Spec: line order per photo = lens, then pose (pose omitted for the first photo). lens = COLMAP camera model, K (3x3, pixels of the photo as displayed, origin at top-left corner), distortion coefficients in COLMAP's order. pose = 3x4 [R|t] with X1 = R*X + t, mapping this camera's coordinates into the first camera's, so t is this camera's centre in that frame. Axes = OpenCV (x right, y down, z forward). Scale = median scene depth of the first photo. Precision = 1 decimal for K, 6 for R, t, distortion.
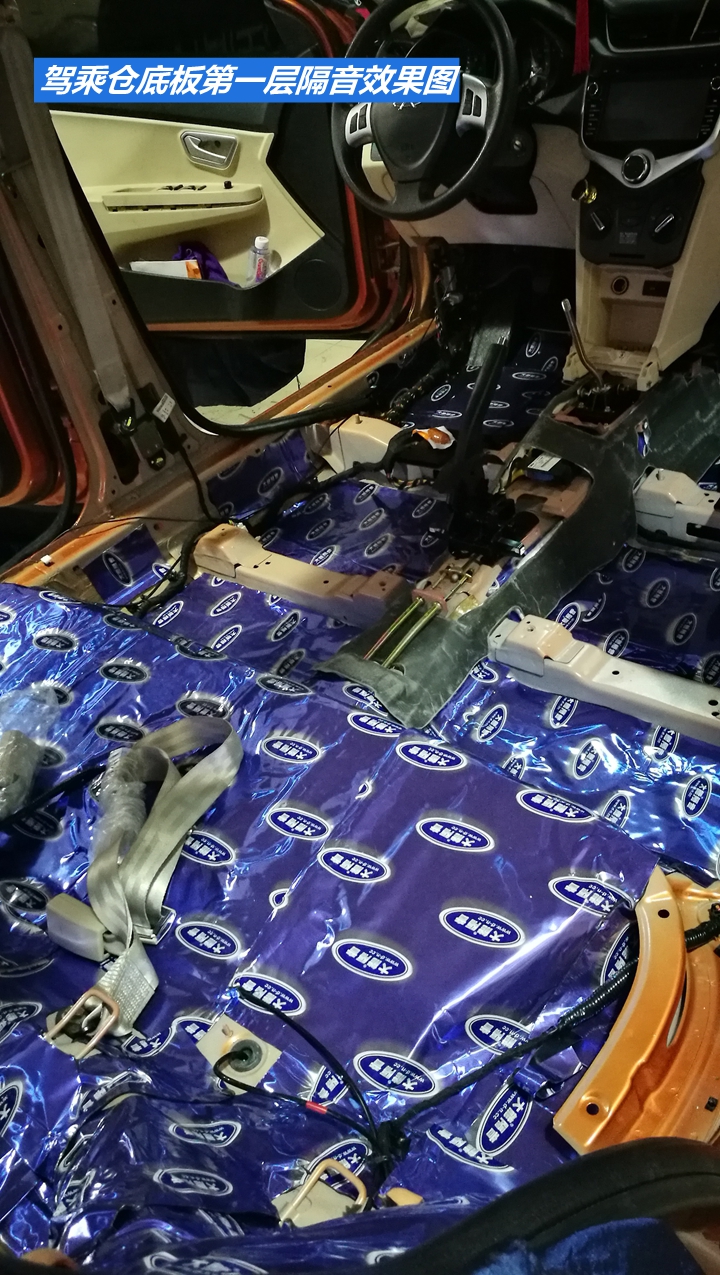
lens RADIAL K [[992.8, 0, 354.1], [0, 992.8, 642.7], [0, 0, 1]] dist [0.011676, -0.041366]
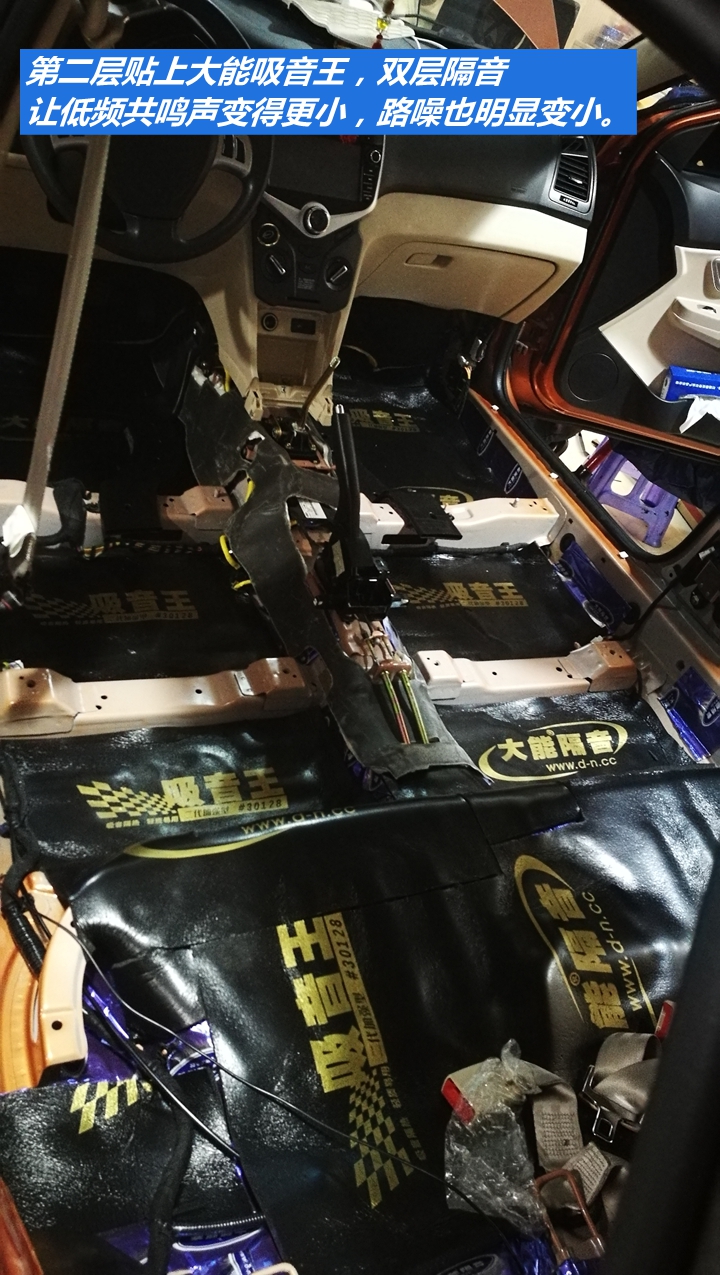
lens RADIAL K [[992.8, 0, 362.8], [0, 992.8, 642.0], [0, 0, 1]] dist [0.011676, -0.041366]
pose [[0.412768, -0.326178, 0.850430, -0.692715], [0.207222, 0.942825, 0.261038, -0.301872], [-0.886951, 0.068480, 0.456759, 0.477071]]
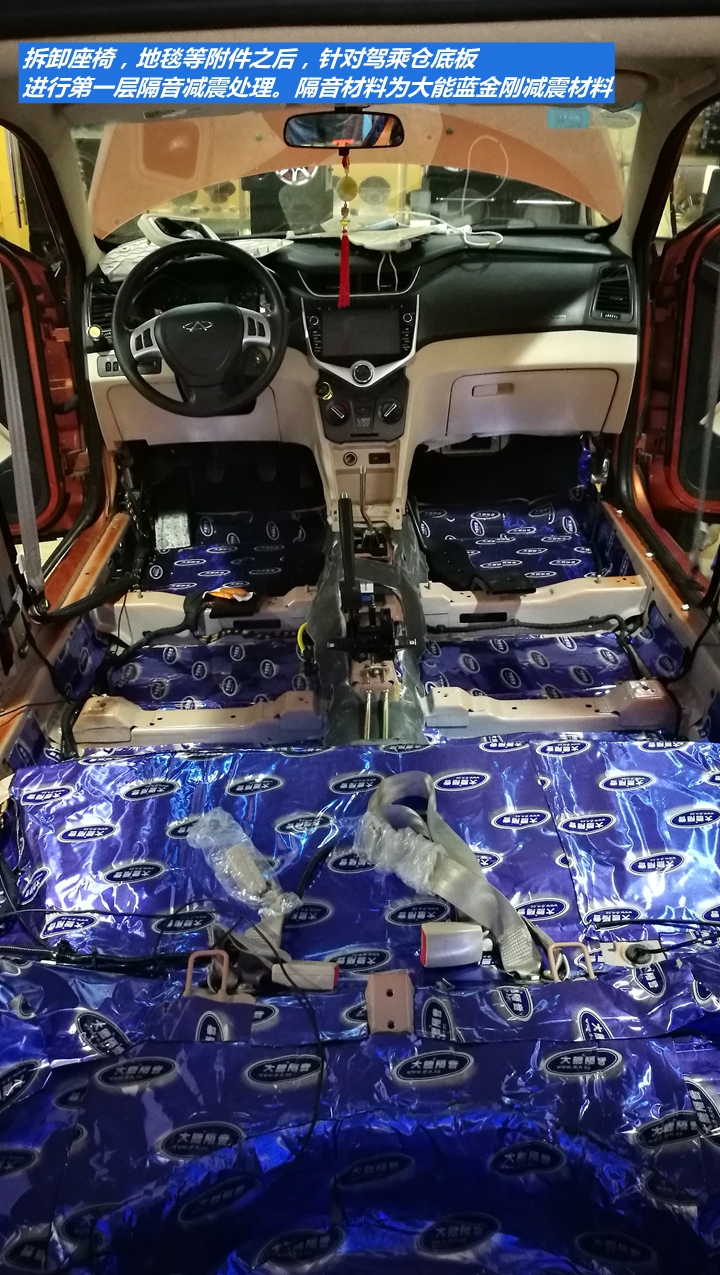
lens RADIAL K [[992.8, 0, 358.4], [0, 992.8, 640.3], [0, 0, 1]] dist [0.011676, -0.041366]
pose [[0.774558, -0.168833, 0.609553, -0.584172], [0.300092, 0.946435, -0.119185, 0.031884], [-0.556780, 0.275237, 0.783735, 0.024226]]
